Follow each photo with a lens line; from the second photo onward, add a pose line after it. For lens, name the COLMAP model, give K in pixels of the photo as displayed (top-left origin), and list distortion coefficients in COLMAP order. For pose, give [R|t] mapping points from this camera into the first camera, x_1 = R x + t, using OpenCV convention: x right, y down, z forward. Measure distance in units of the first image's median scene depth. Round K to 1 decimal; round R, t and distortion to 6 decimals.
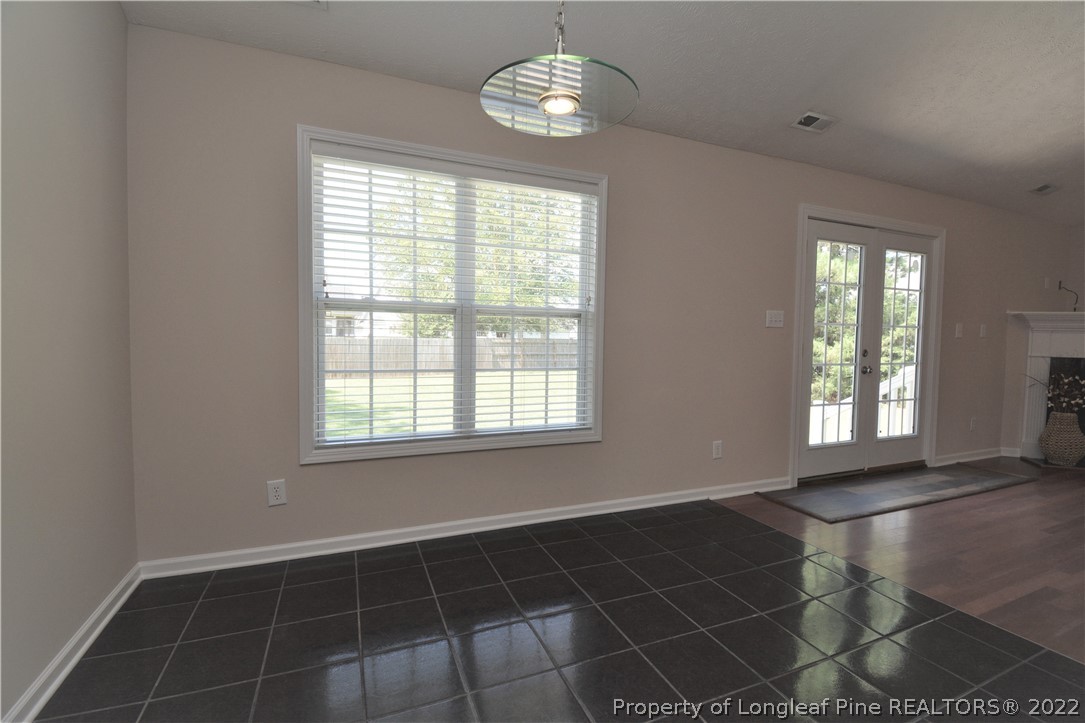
lens RADIAL K [[496.6, 0, 542.5], [0, 496.6, 361.5], [0, 0, 1]] dist [0.000719, -0.015610]
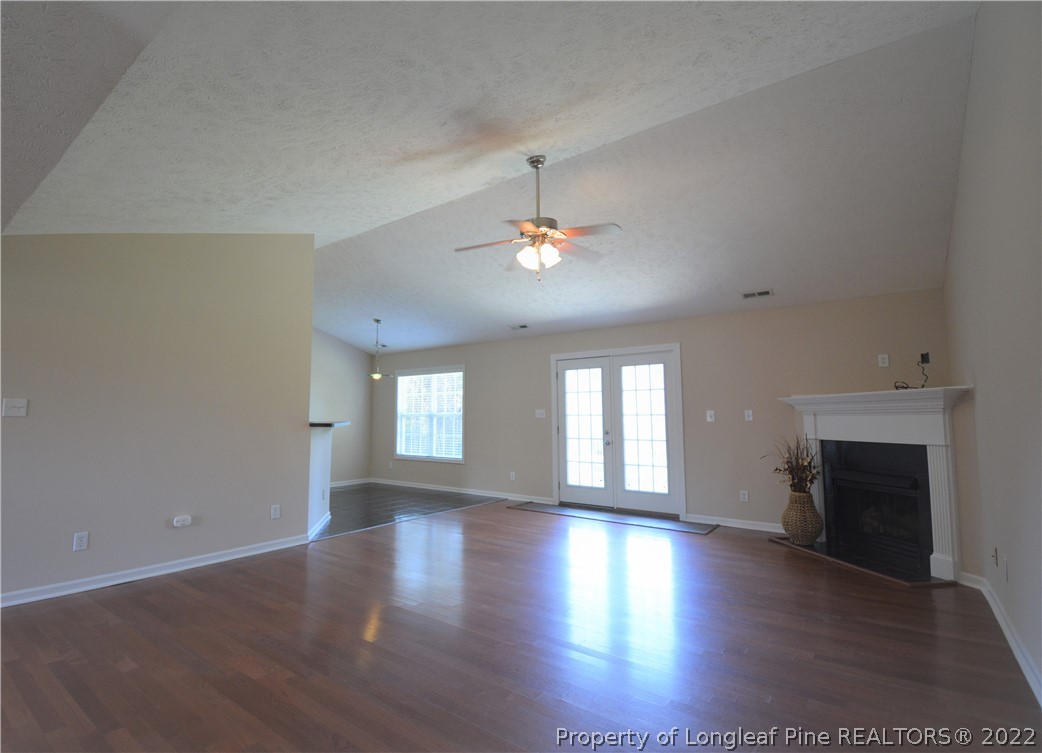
lens RADIAL K [[500.1, 0, 521.0], [0, 500.1, 376.5], [0, 0, 1]] dist [-0.001522, -0.000287]
pose [[0.516954, -0.089152, -0.851358, 1.912304], [-0.037073, 0.991297, -0.126318, 0.018669], [0.855210, 0.096863, 0.509149, -0.088427]]
